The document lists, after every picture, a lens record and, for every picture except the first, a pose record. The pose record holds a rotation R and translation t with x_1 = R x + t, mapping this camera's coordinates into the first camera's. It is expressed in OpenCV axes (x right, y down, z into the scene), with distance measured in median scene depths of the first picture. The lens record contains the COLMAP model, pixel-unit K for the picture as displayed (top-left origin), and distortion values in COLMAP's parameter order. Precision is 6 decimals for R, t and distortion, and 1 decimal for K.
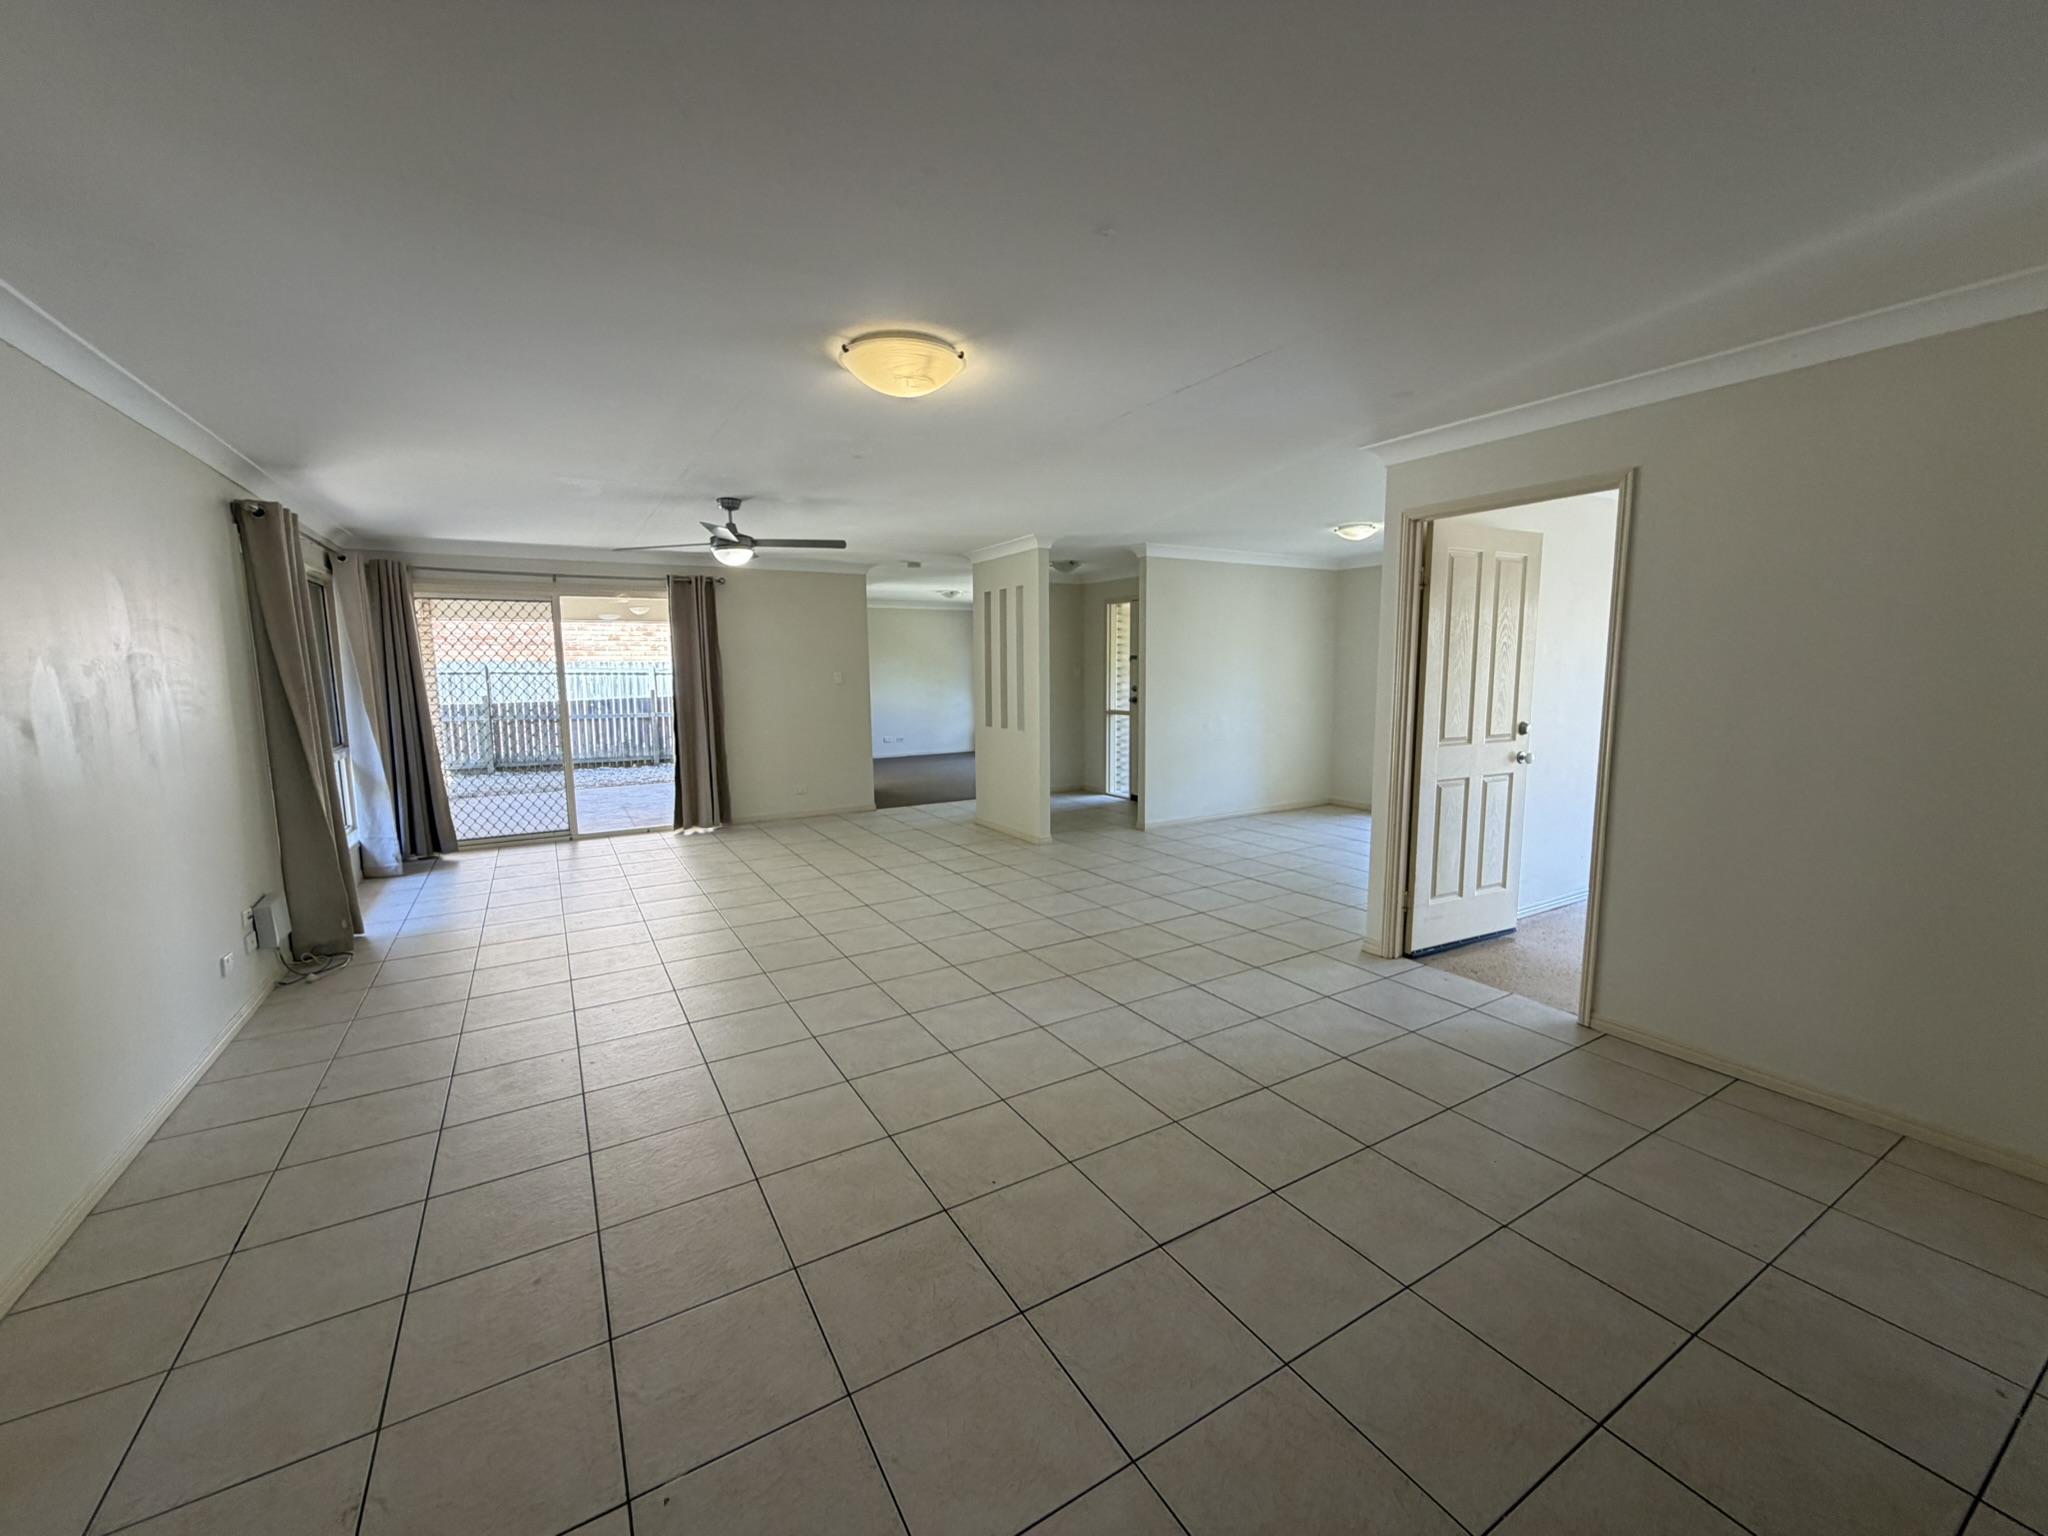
lens RADIAL K [[816.1, 0, 1019.7], [0, 816.1, 766.6], [0, 0, 1]] dist [-0.000123, 0.000317]
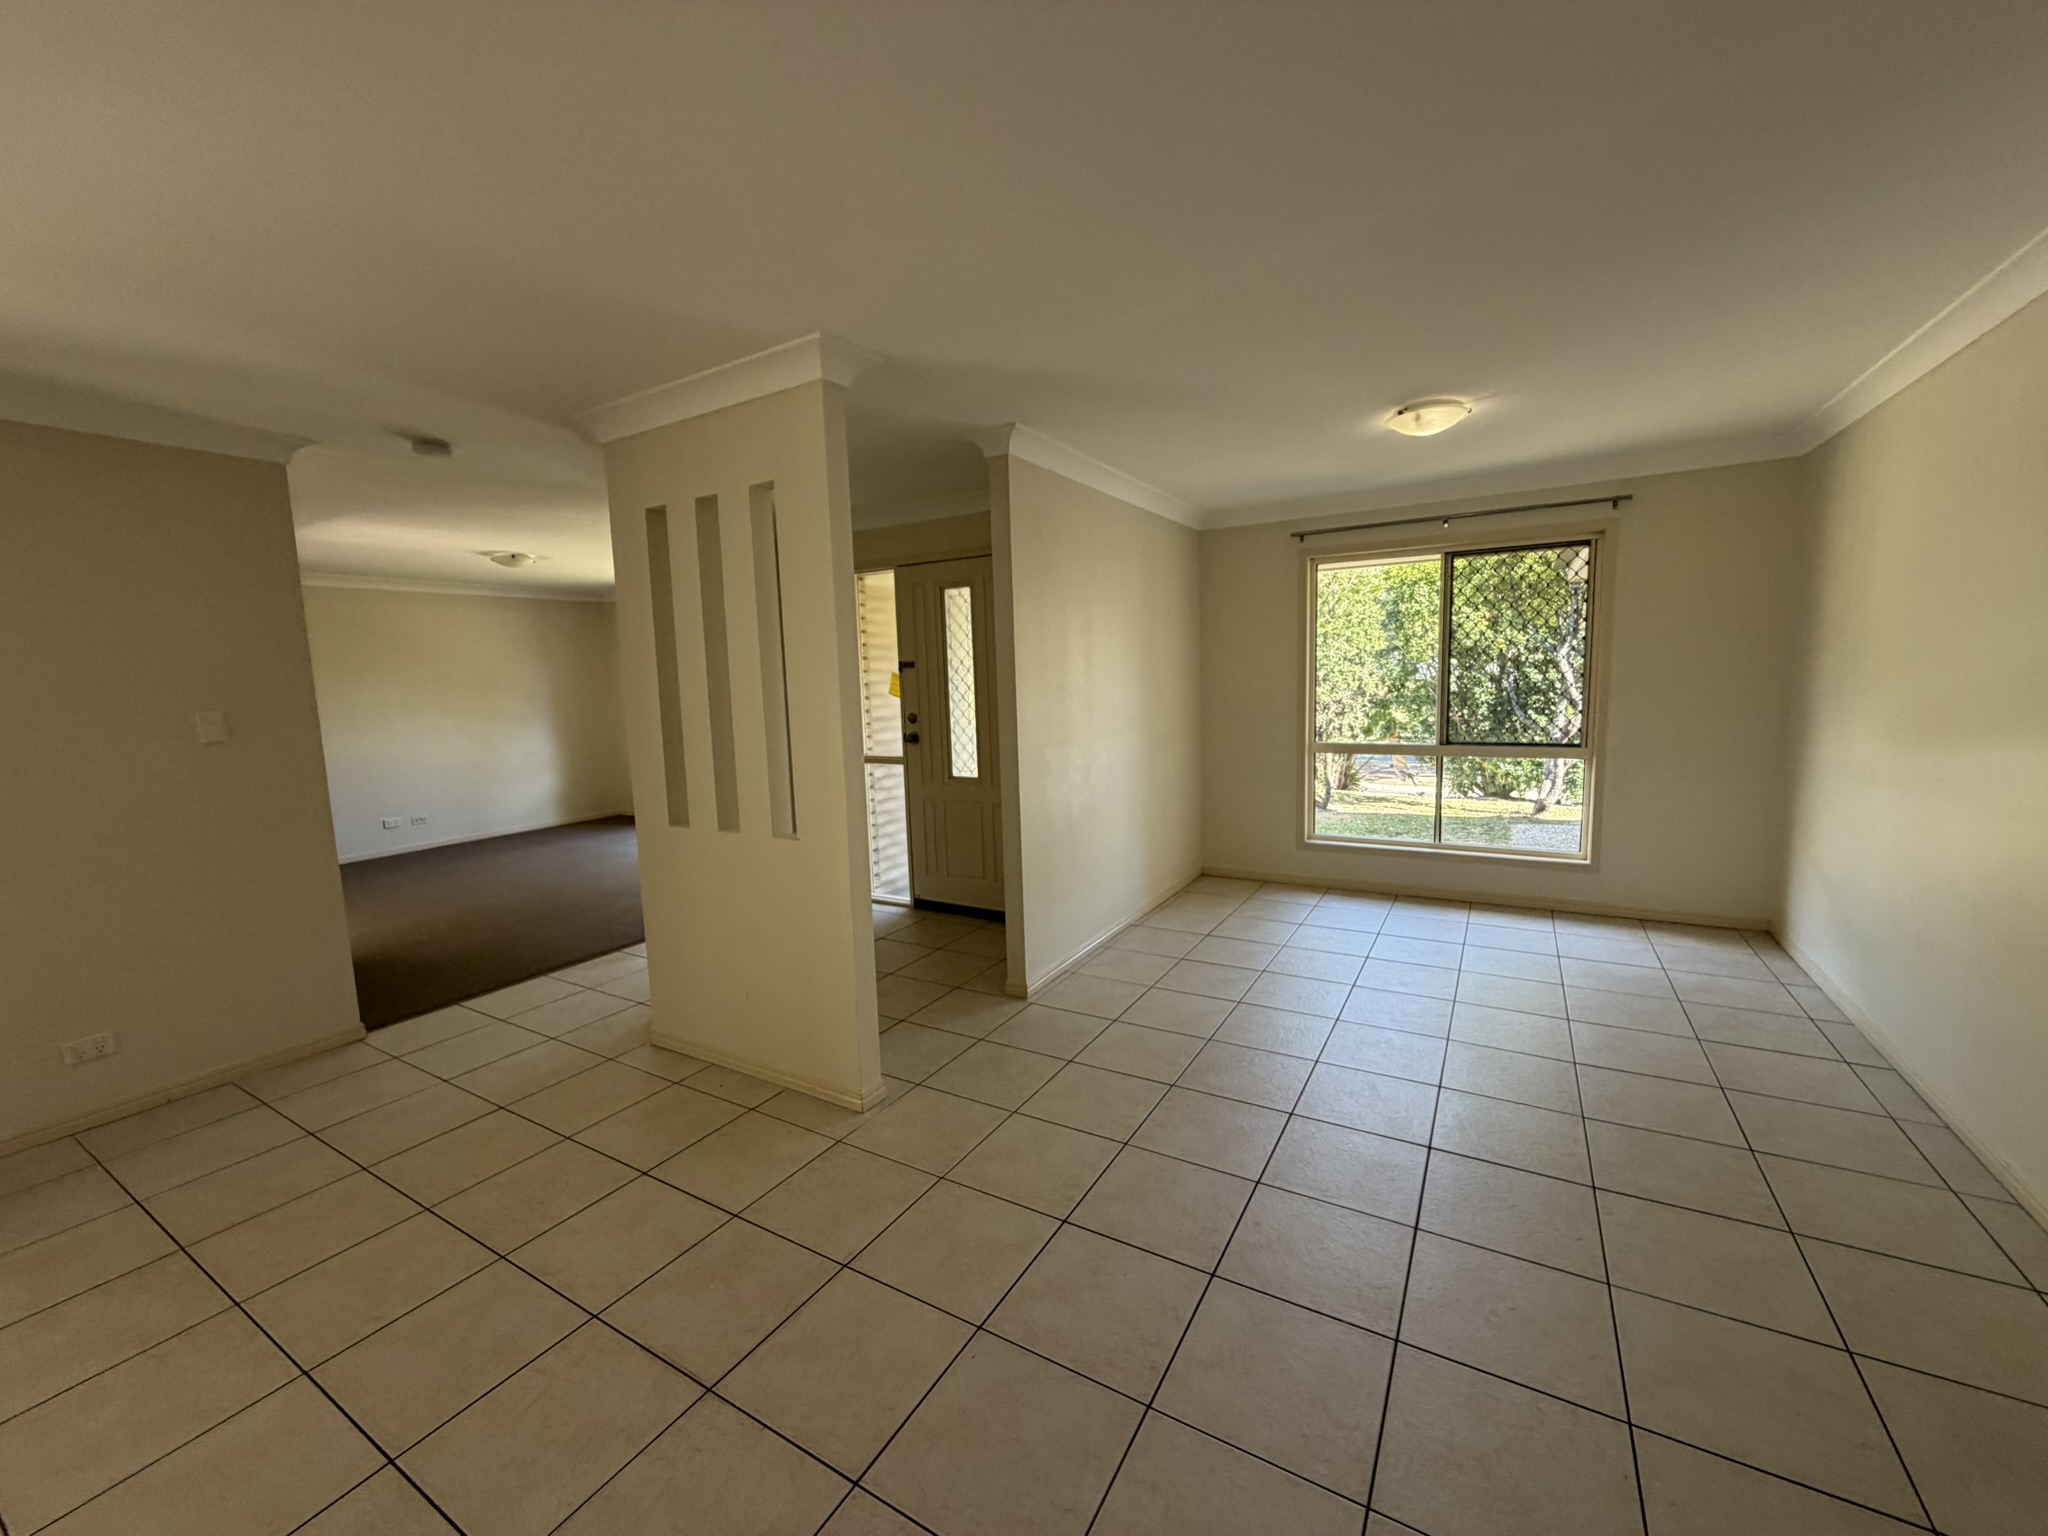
lens RADIAL K [[816.1, 0, 1019.7], [0, 816.1, 766.6], [0, 0, 1]] dist [-0.000123, 0.000317]
pose [[0.877946, -0.071789, 0.473346, -0.088718], [0.081487, 0.996674, 0.000018, -0.071517], [-0.471773, 0.038556, 0.880877, 0.589020]]
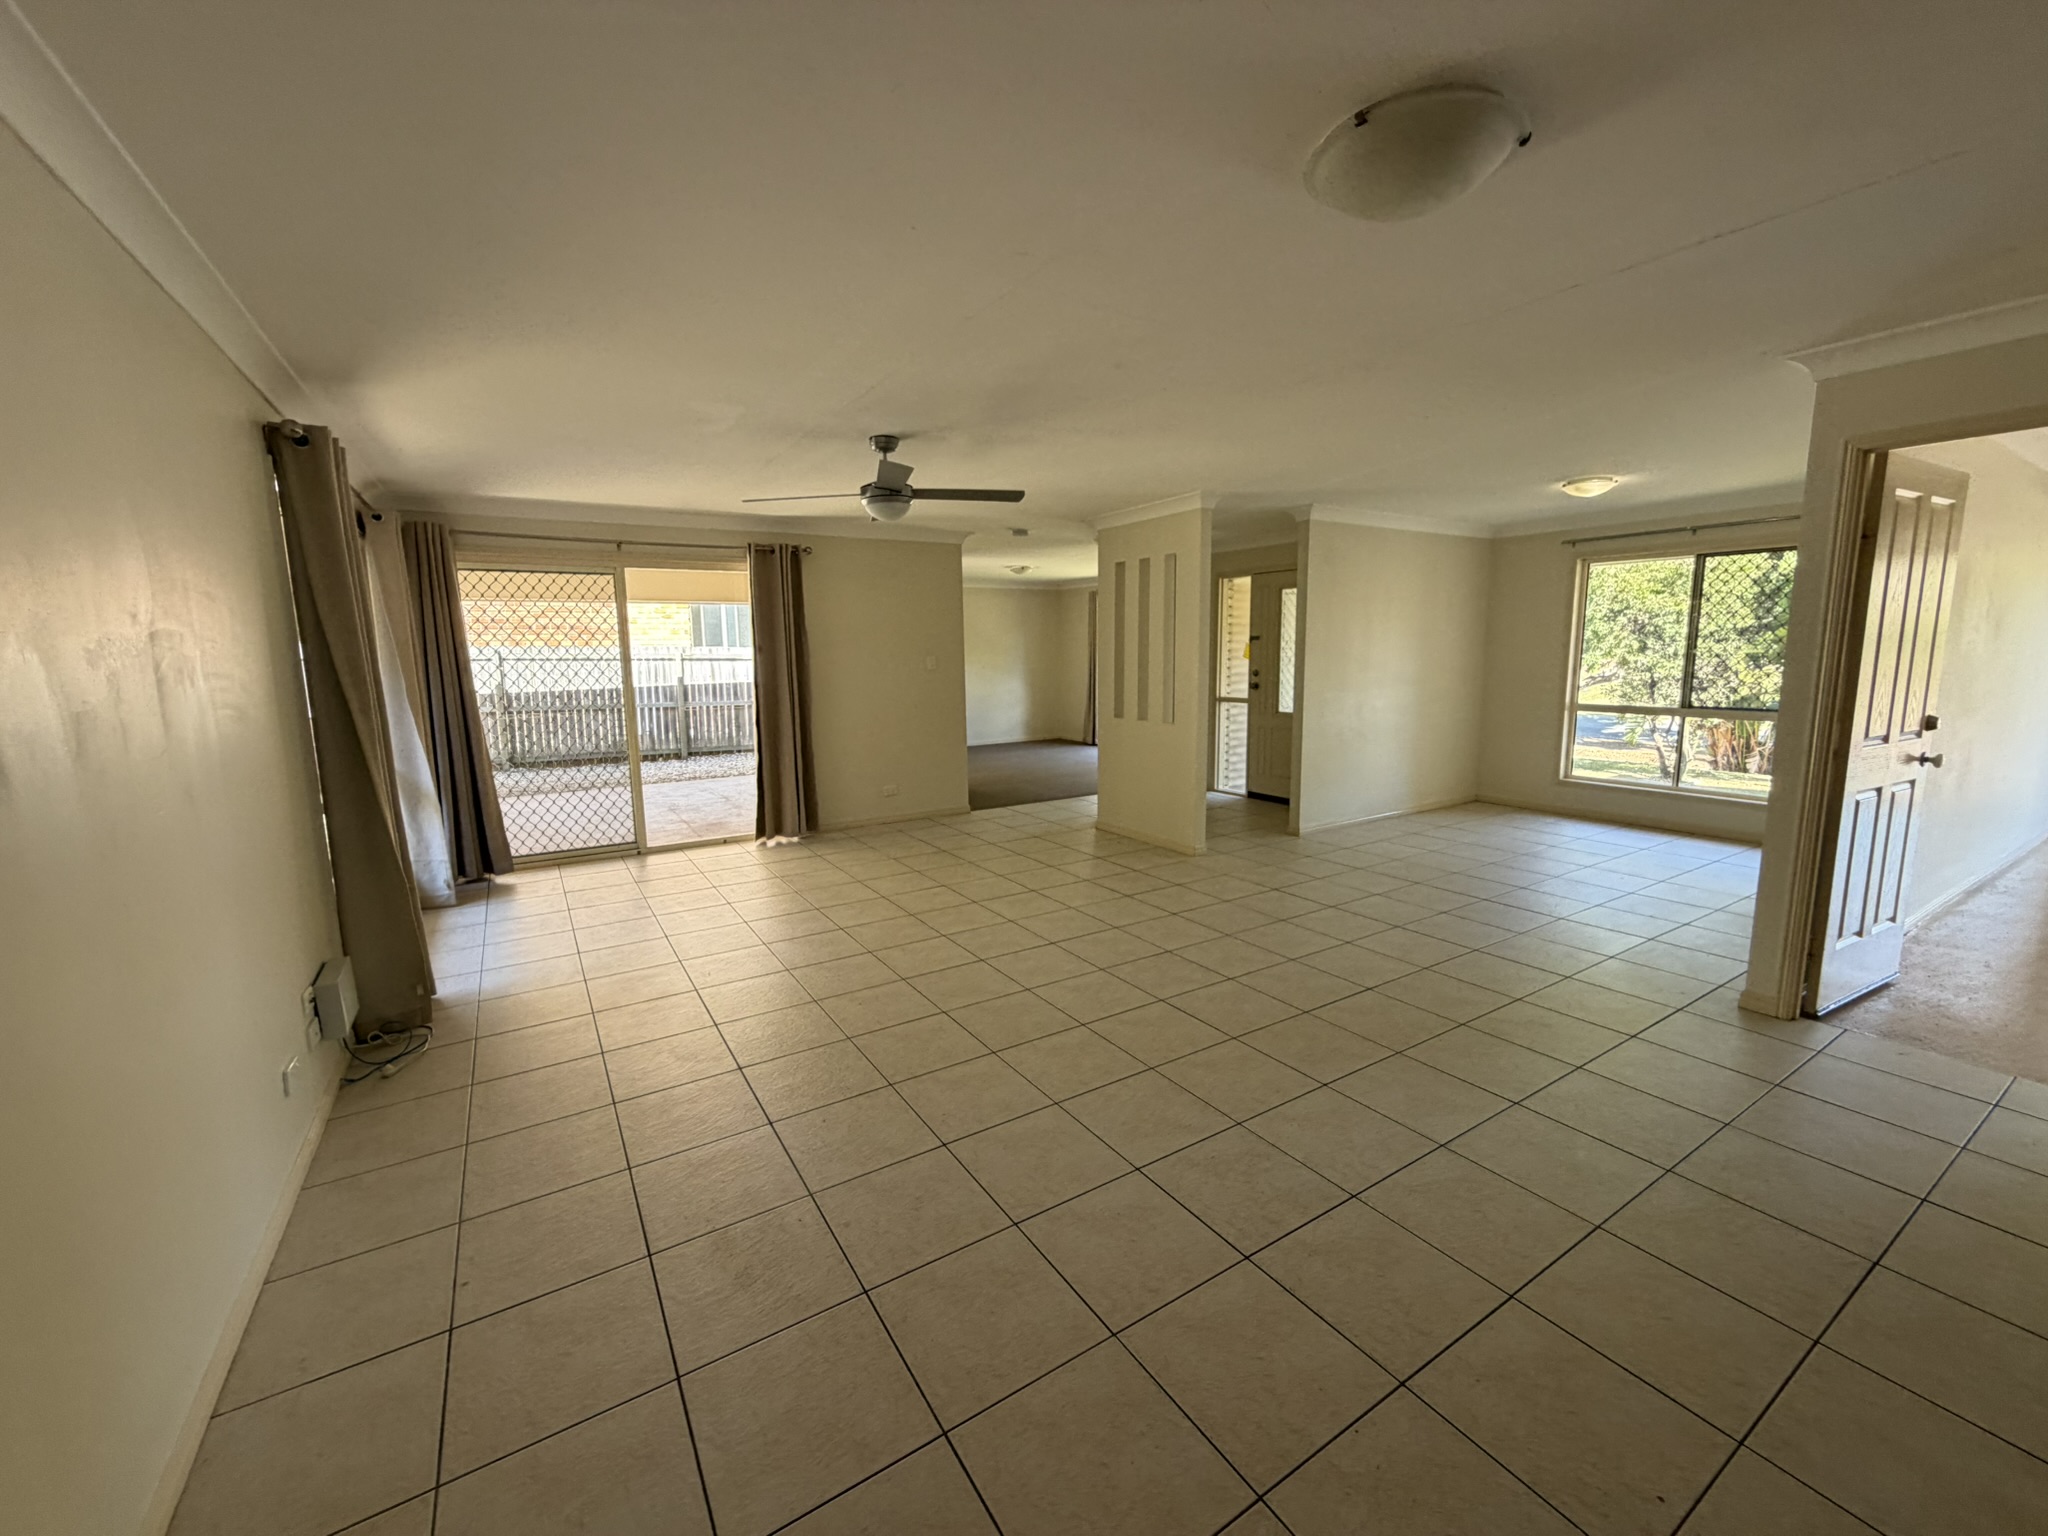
lens RADIAL K [[816.1, 0, 1019.7], [0, 816.1, 766.6], [0, 0, 1]] dist [-0.000123, 0.000317]
pose [[0.999711, -0.007825, 0.022725, -0.178725], [0.007381, 0.999781, 0.019563, -0.016604], [-0.022873, -0.019390, 0.999550, 0.144592]]
